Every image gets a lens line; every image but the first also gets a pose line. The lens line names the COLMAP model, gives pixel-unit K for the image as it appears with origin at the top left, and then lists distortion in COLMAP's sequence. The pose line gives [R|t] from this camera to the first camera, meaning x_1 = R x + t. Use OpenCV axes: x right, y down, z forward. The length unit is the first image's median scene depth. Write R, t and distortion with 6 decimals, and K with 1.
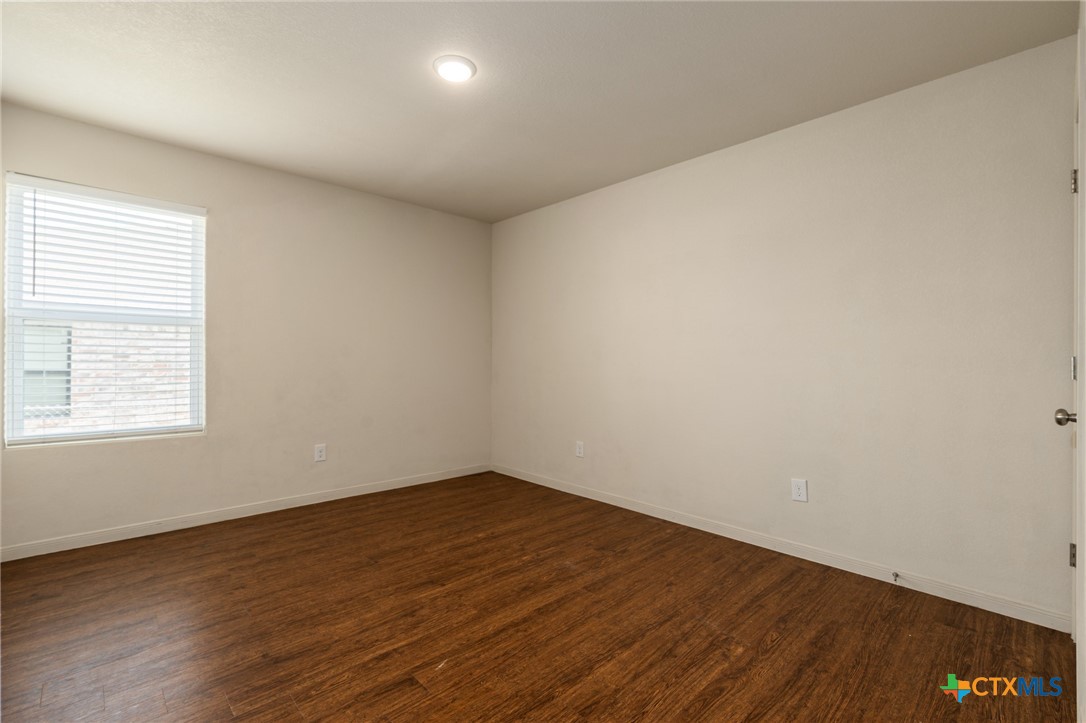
lens RADIAL K [[499.0, 0, 543.0], [0, 499.0, 361.5], [0, 0, 1]] dist [-0.001048, 0.000085]
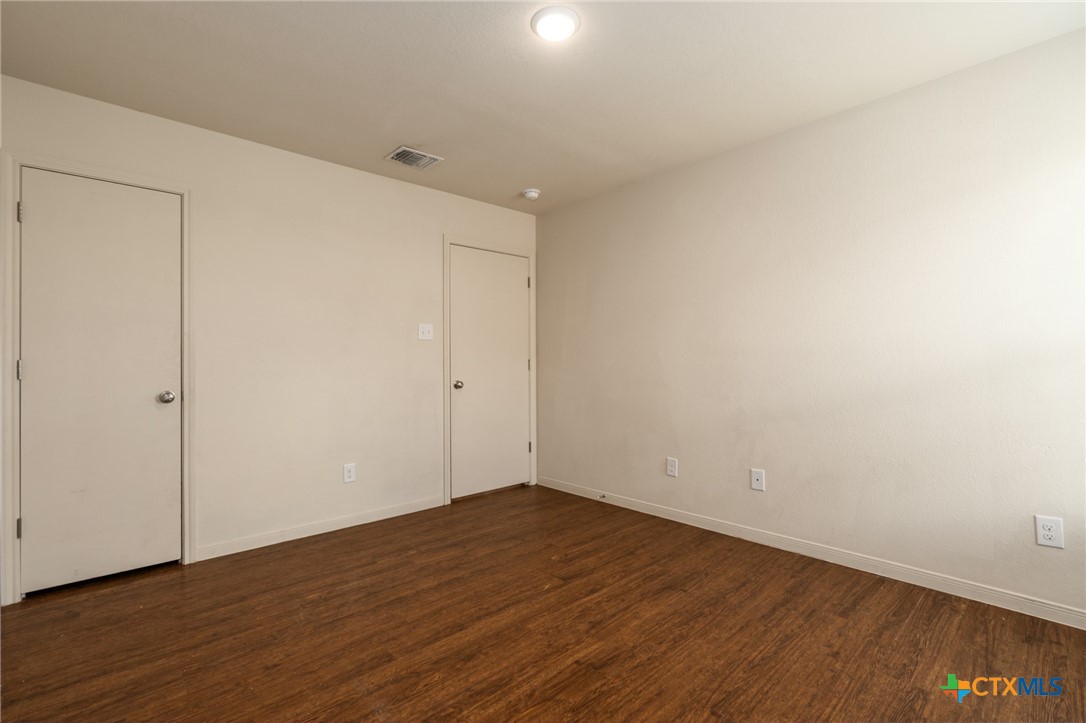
lens RADIAL K [[499.0, 0, 543.0], [0, 499.0, 361.5], [0, 0, 1]] dist [-0.001048, 0.000085]
pose [[-0.999799, -0.000077, 0.020026, -0.183933], [-0.000094, 1.000000, -0.000851, -0.005434], [-0.020026, -0.000852, -0.999799, 1.974504]]
